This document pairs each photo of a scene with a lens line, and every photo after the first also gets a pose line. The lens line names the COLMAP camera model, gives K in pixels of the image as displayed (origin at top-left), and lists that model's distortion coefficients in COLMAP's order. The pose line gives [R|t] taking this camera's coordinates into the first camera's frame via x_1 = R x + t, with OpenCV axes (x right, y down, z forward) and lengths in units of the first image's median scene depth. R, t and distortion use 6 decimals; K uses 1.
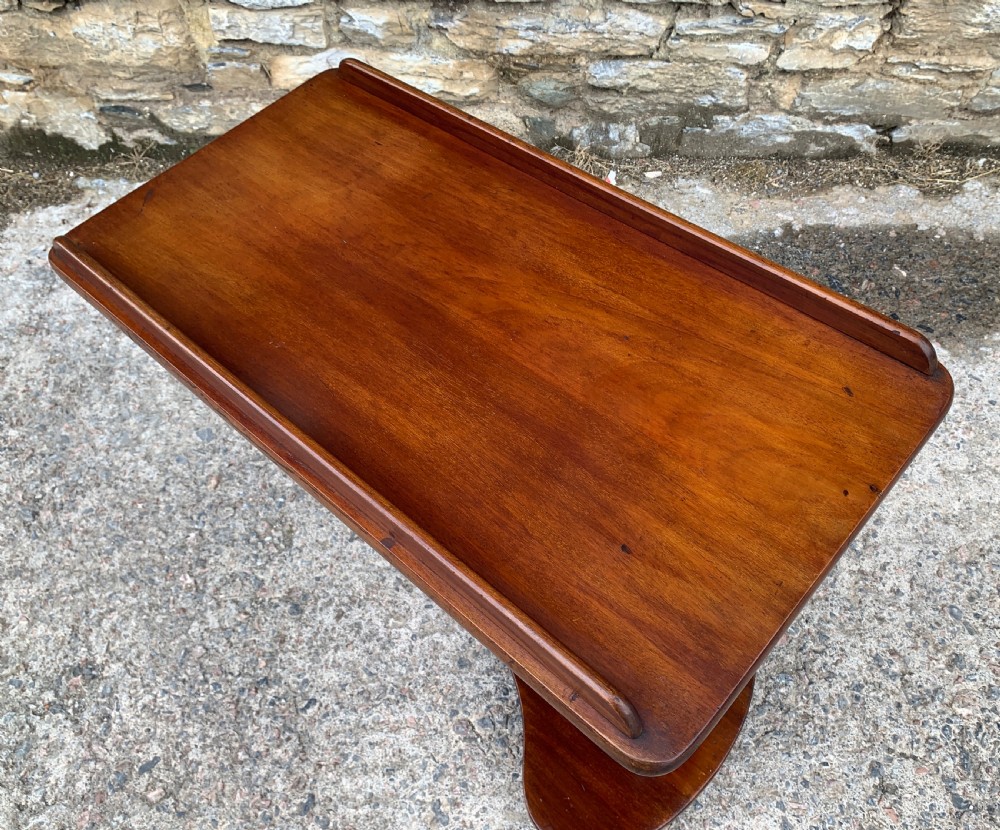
lens RADIAL K [[838.0, 0, 517.9], [0, 838.0, 425.8], [0, 0, 1]] dist [0.022698, -0.026037]
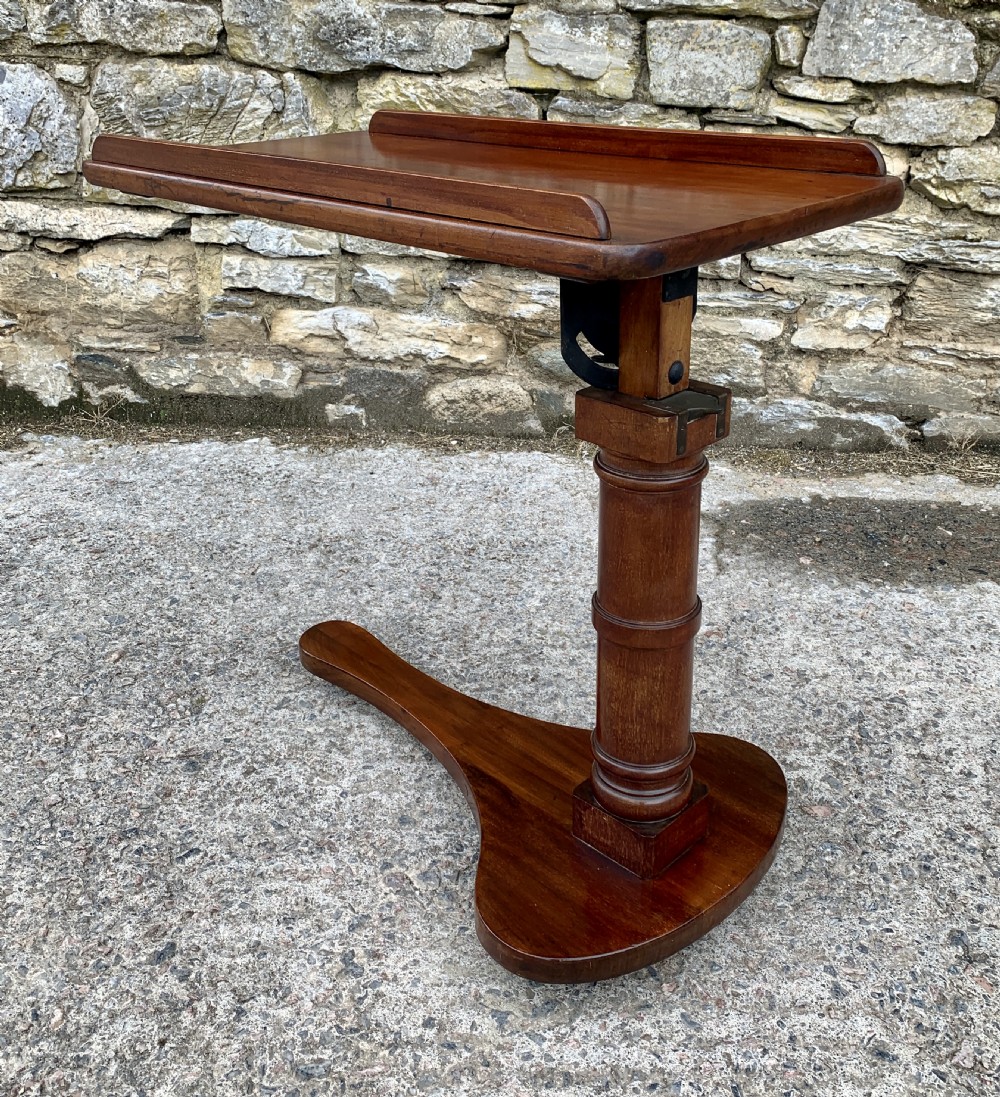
lens RADIAL K [[1154.0, 0, 555.0], [0, 1154.0, 487.9], [0, 0, 1]] dist [0.012336, 0.000000]
pose [[0.997410, 0.070480, 0.014350, 0.029134], [-0.051594, 0.840087, -0.539992, 0.535411], [-0.050113, 0.537853, 0.841548, -0.031514]]
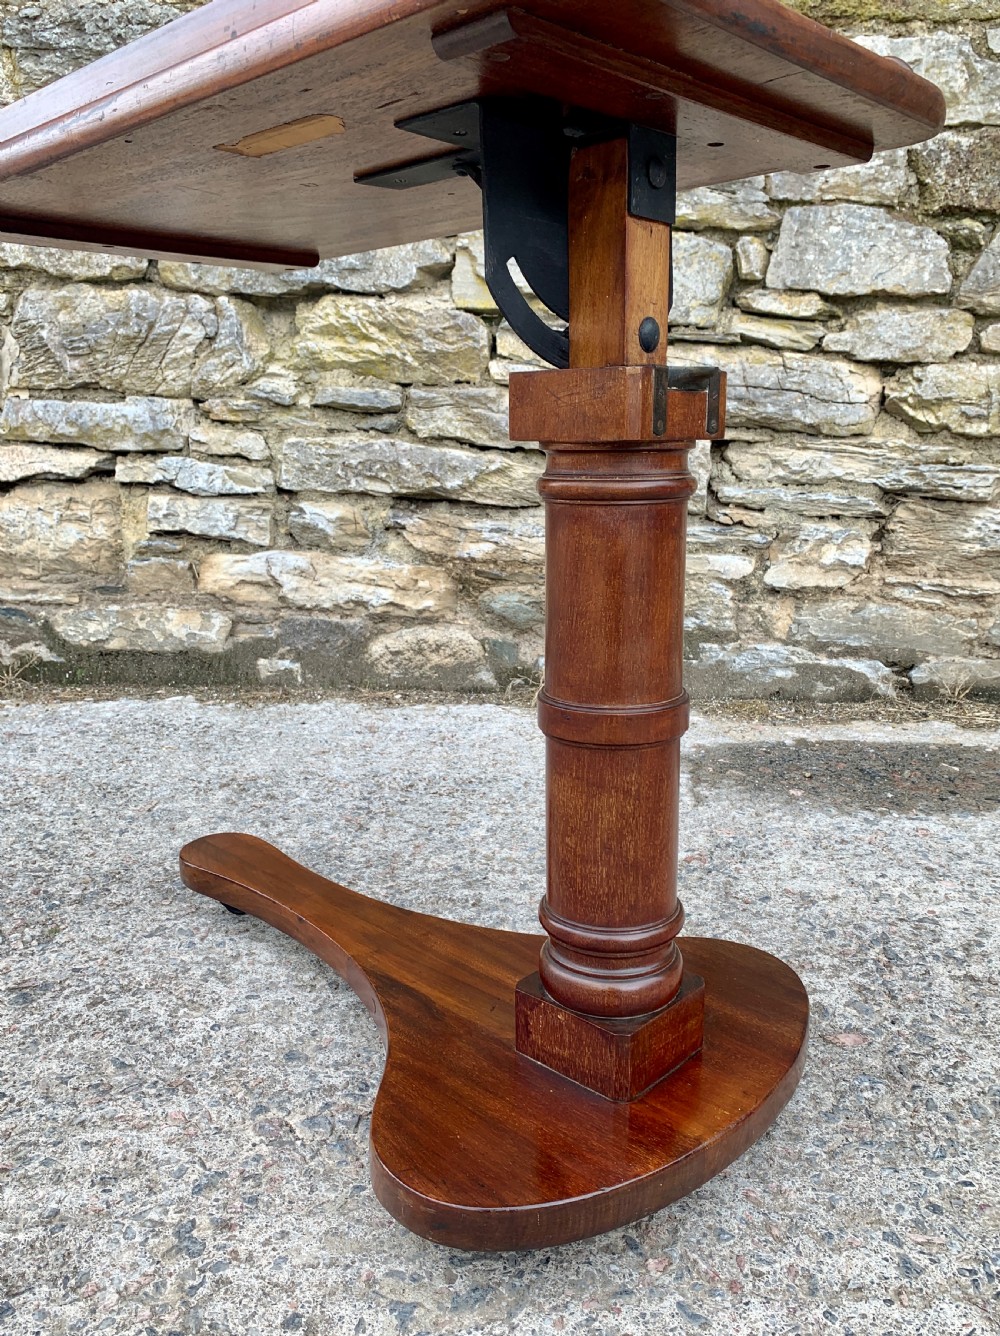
lens RADIAL K [[1078.2, 0, 538.8], [0, 1078.2, 714.4], [0, 0, 1]] dist [0.009078, -0.008159]
pose [[0.997769, 0.064109, 0.018616, 0.062541], [-0.036088, 0.752589, -0.657501, 0.529131], [-0.056162, 0.655363, 0.753223, 0.278893]]
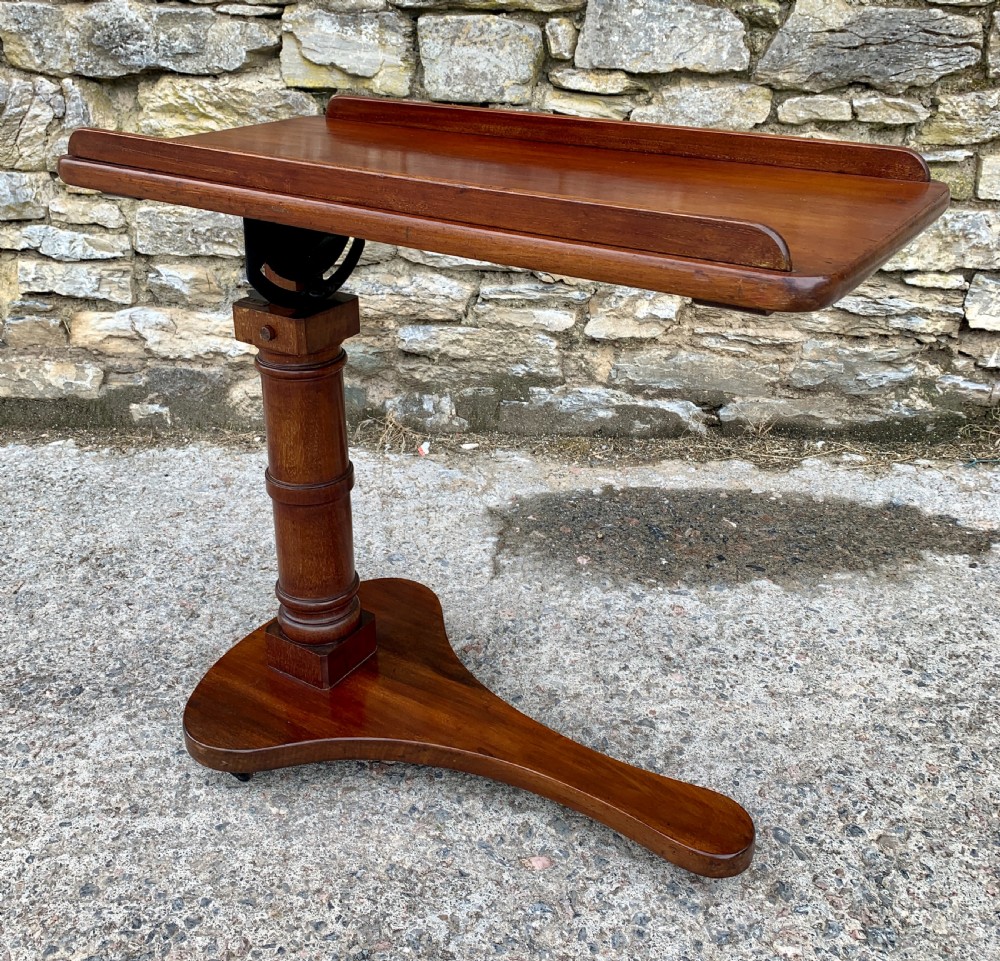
lens RADIAL K [[1043.0, 0, 494.3], [0, 1043.0, 423.9], [0, 0, 1]] dist [0.014558, 0.000000]
pose [[0.998943, 0.042926, 0.016443, 0.219328], [-0.027023, 0.837757, -0.545374, 0.388521], [-0.037186, 0.544354, 0.838031, 0.047043]]
